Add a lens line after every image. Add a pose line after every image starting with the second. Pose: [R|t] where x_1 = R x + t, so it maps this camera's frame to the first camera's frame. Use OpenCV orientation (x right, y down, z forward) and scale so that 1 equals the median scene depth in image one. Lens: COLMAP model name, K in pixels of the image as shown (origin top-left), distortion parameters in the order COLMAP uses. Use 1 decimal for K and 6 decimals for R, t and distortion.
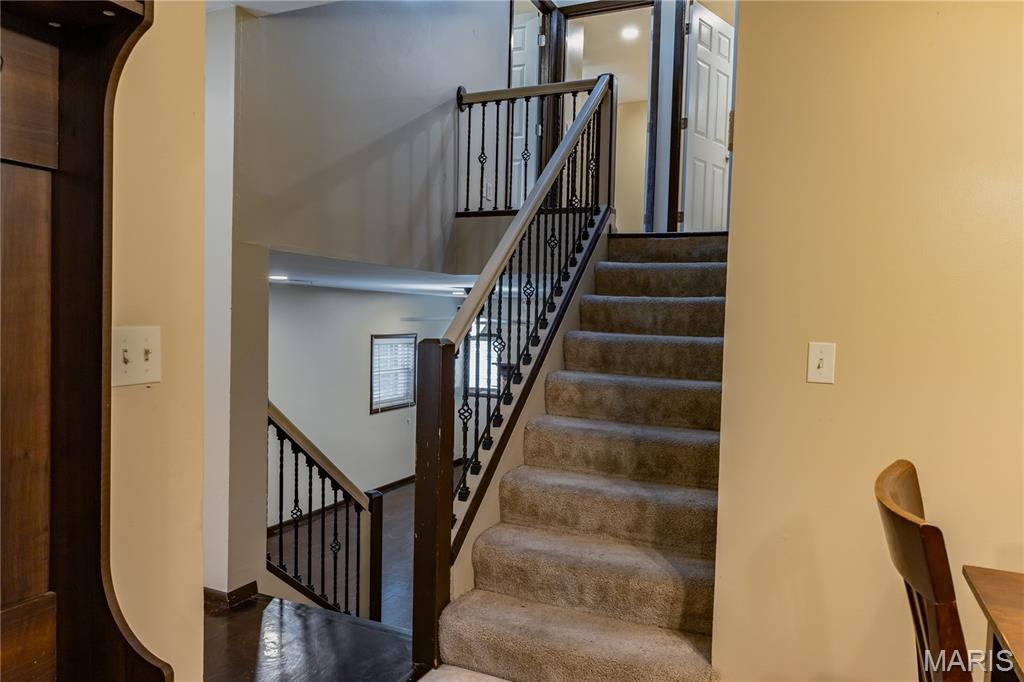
lens RADIAL K [[729.4, 0, 513.1], [0, 729.4, 341.9], [0, 0, 1]] dist [0.004549, -0.002089]
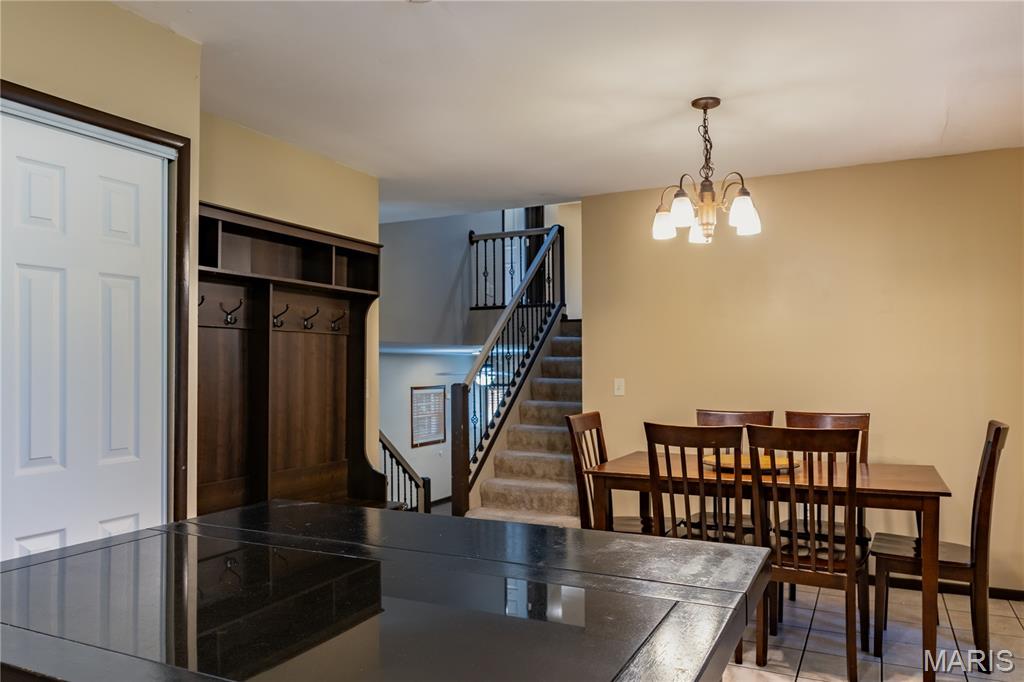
lens RADIAL K [[729.4, 0, 511.6], [0, 729.4, 345.6], [0, 0, 1]] dist [0.004549, -0.002089]
pose [[0.998873, -0.032491, -0.034610, 0.079482], [0.030119, 0.997300, -0.066980, 0.021391], [0.036693, 0.065863, 0.997154, -0.721871]]
